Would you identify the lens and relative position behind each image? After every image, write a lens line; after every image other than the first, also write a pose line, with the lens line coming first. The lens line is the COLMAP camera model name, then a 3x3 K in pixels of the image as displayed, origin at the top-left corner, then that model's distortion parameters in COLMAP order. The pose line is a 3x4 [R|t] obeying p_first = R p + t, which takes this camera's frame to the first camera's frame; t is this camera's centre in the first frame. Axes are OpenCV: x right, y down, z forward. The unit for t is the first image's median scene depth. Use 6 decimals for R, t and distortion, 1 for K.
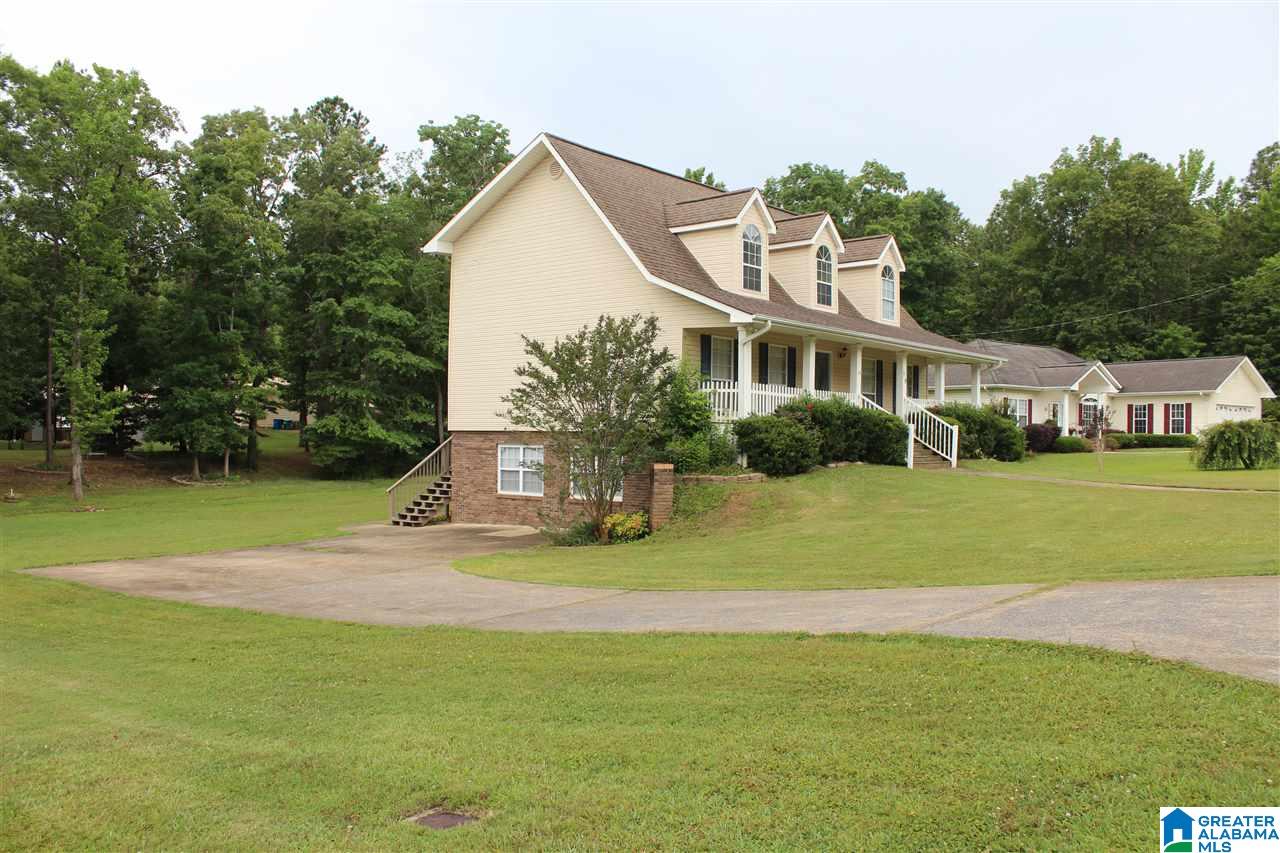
lens RADIAL K [[1076.4, 0, 640.0], [0, 1076.4, 426.5], [0, 0, 1]] dist [-0.161321, 0.147601]
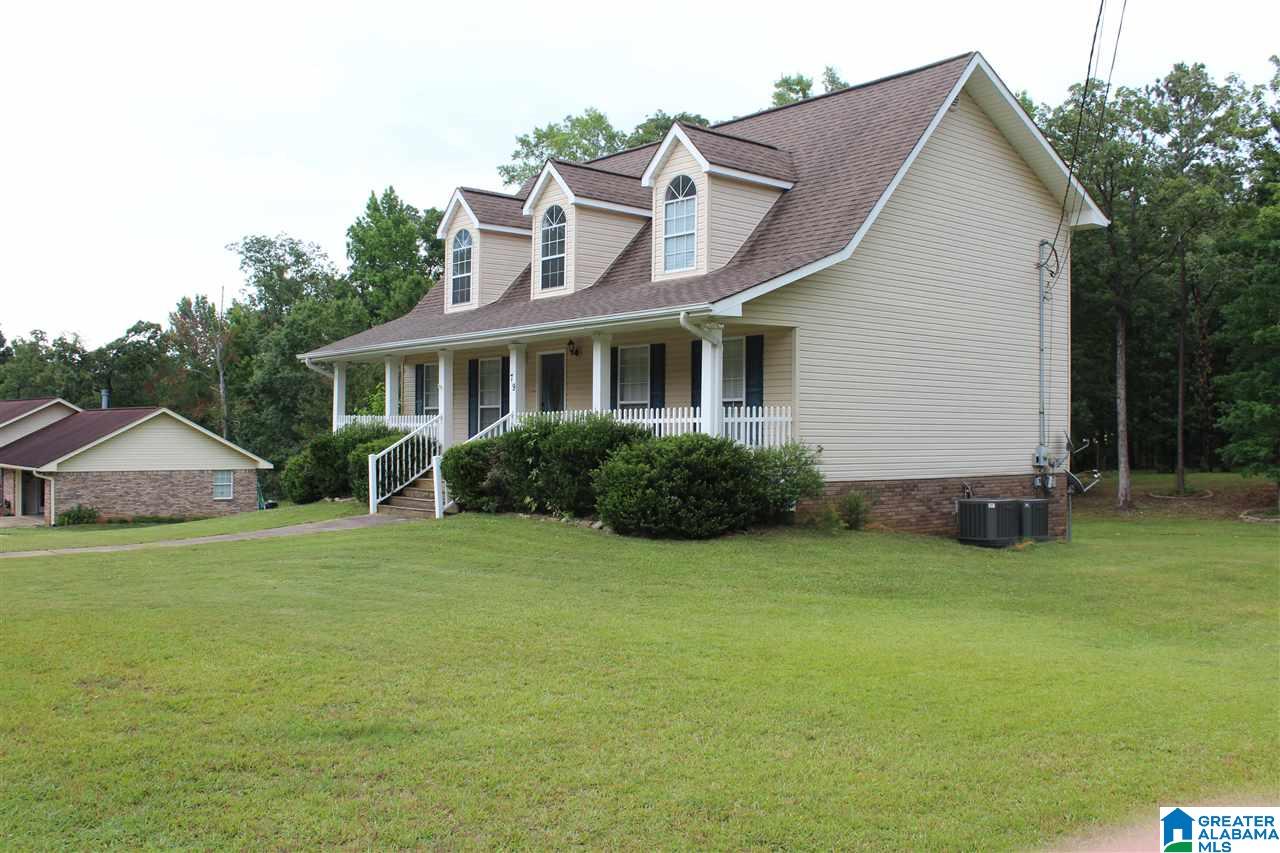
lens RADIAL K [[1184.1, 0, 640.0], [0, 1184.1, 426.5], [0, 0, 1]] dist [0.004137, 0.000960]
pose [[-0.130526, -0.025743, -0.991111, 0.929686], [-0.002270, 0.999668, -0.025667, -0.003874], [0.991442, -0.001100, -0.130541, 1.153254]]
